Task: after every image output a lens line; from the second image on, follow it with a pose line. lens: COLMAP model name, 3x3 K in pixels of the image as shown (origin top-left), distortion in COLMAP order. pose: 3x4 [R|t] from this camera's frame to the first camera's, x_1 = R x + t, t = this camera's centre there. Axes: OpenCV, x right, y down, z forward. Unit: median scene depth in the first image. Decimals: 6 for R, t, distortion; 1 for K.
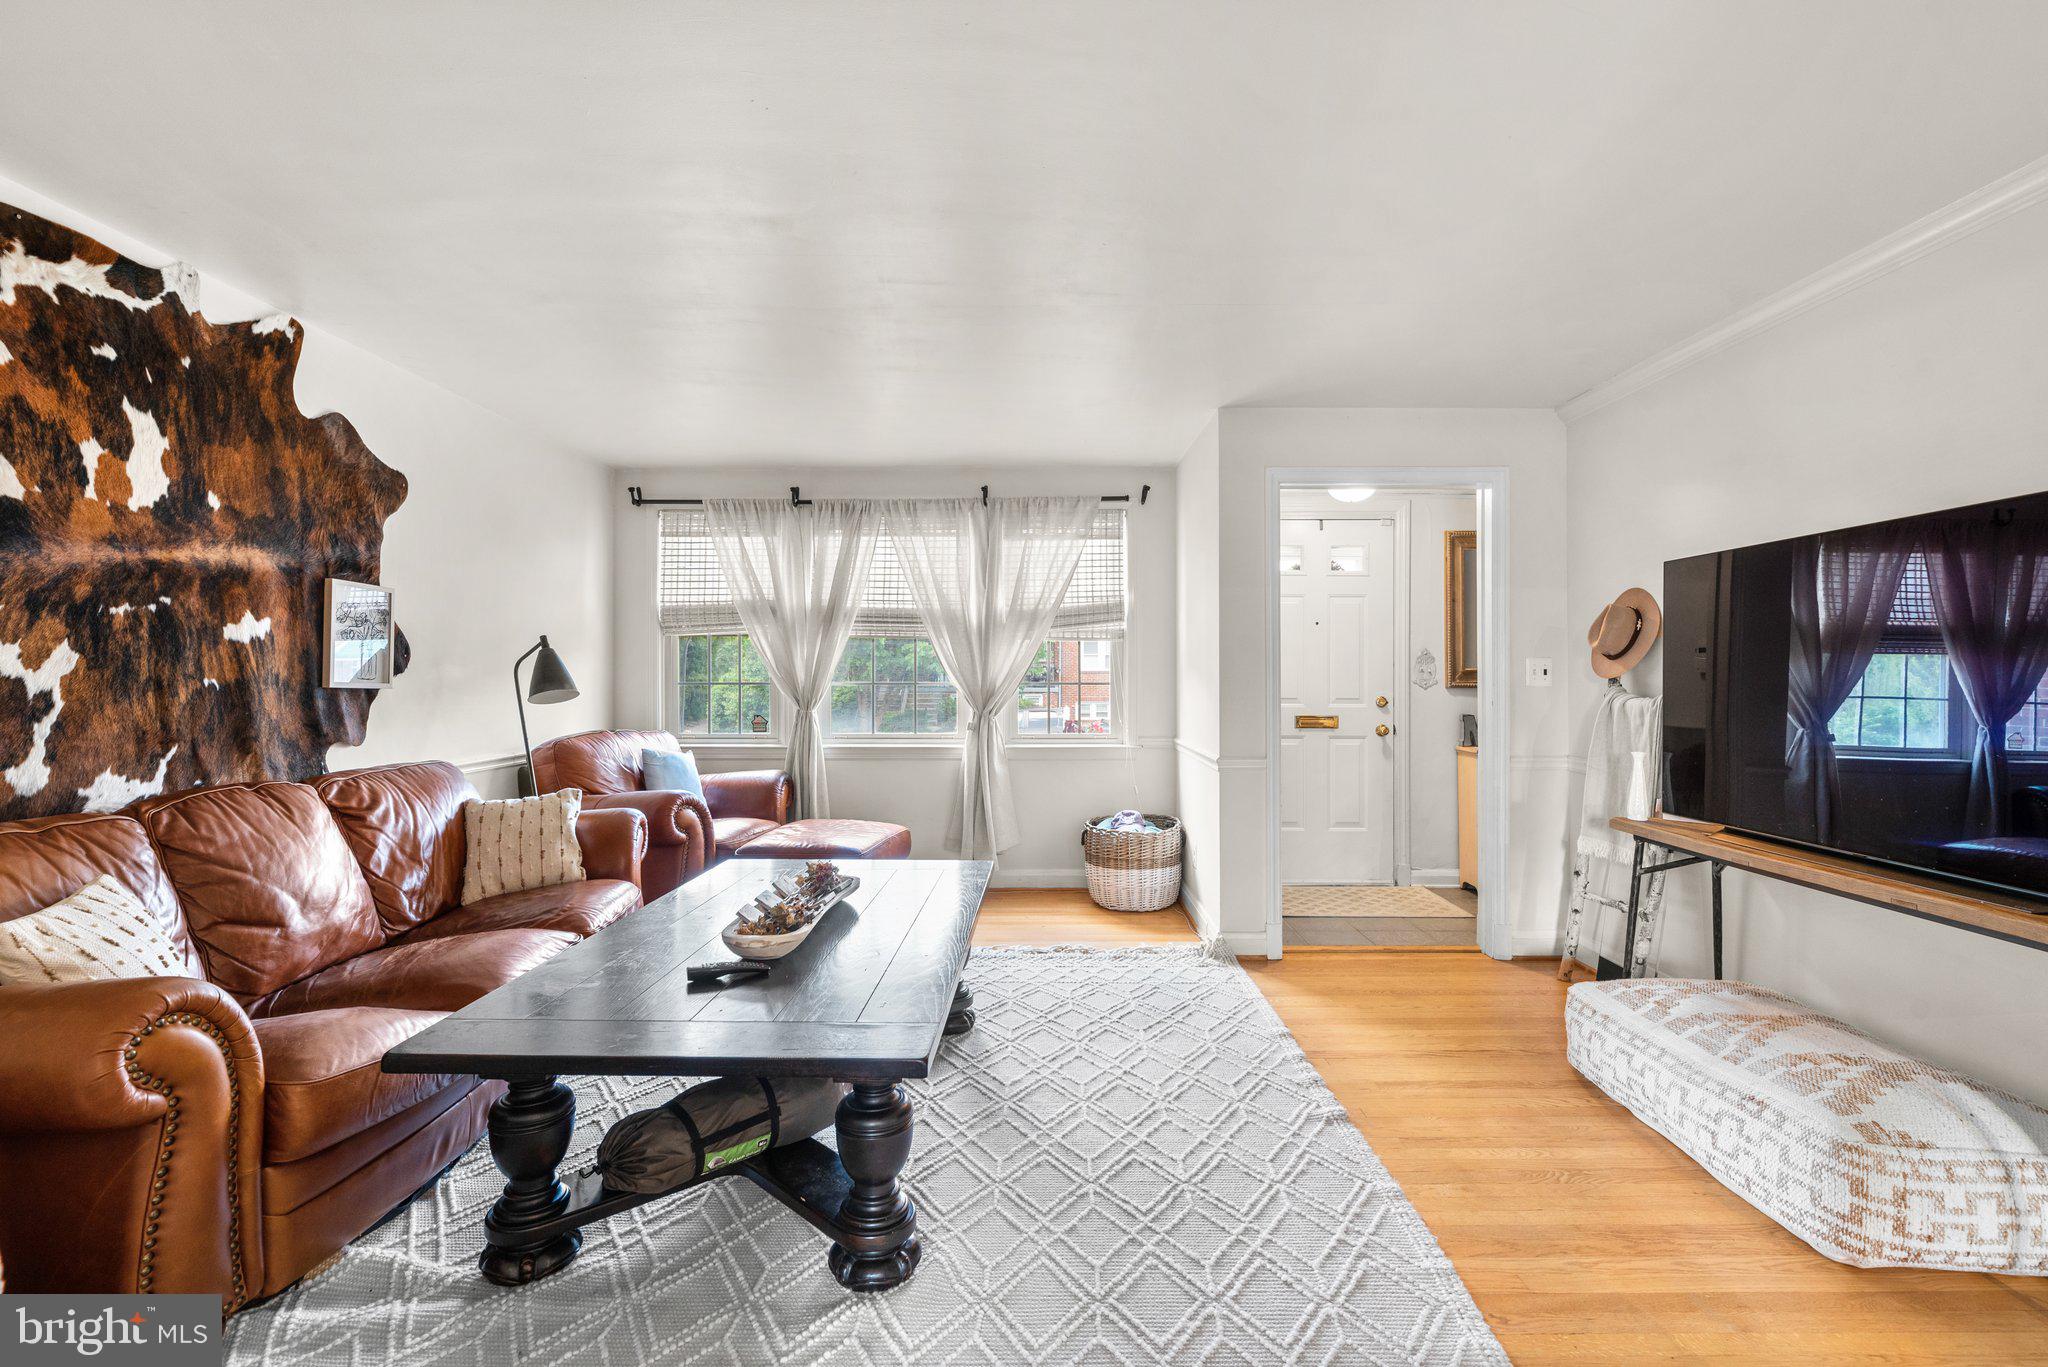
lens RADIAL K [[923.4, 0, 1021.5], [0, 923.4, 671.1], [0, 0, 1]] dist [0.003359, -0.001470]
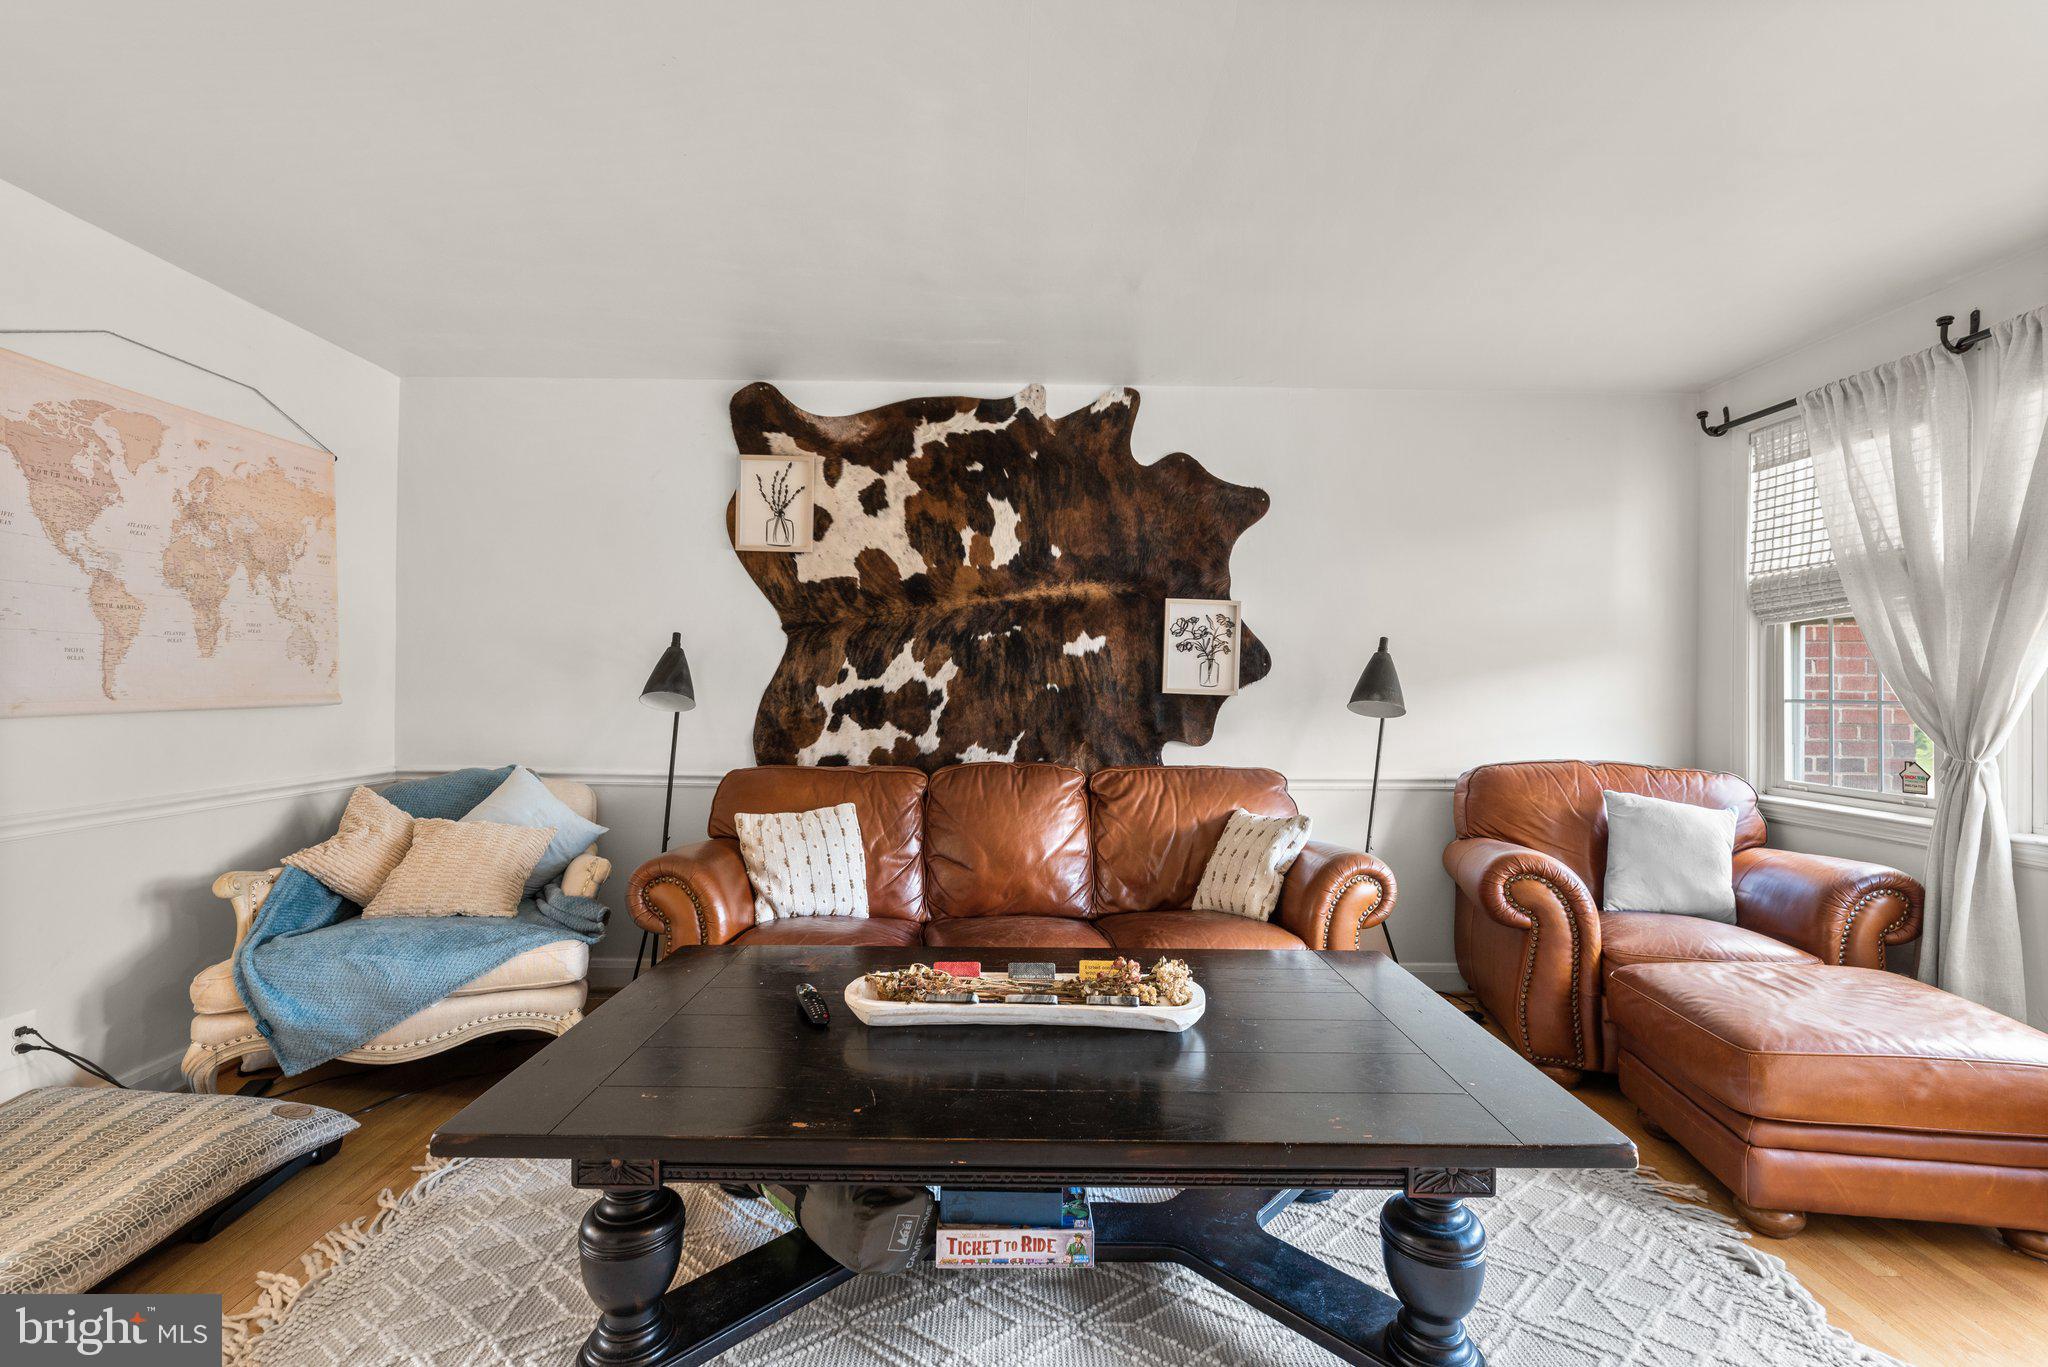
lens RADIAL K [[923.4, 0, 1032.7], [0, 923.4, 686.5], [0, 0, 1]] dist [0.003359, -0.001470]
pose [[0.037958, 0.009328, -0.999236, 0.462161], [-0.003741, 0.999951, 0.009193, -0.000340], [0.999272, 0.003390, 0.037991, 0.909813]]
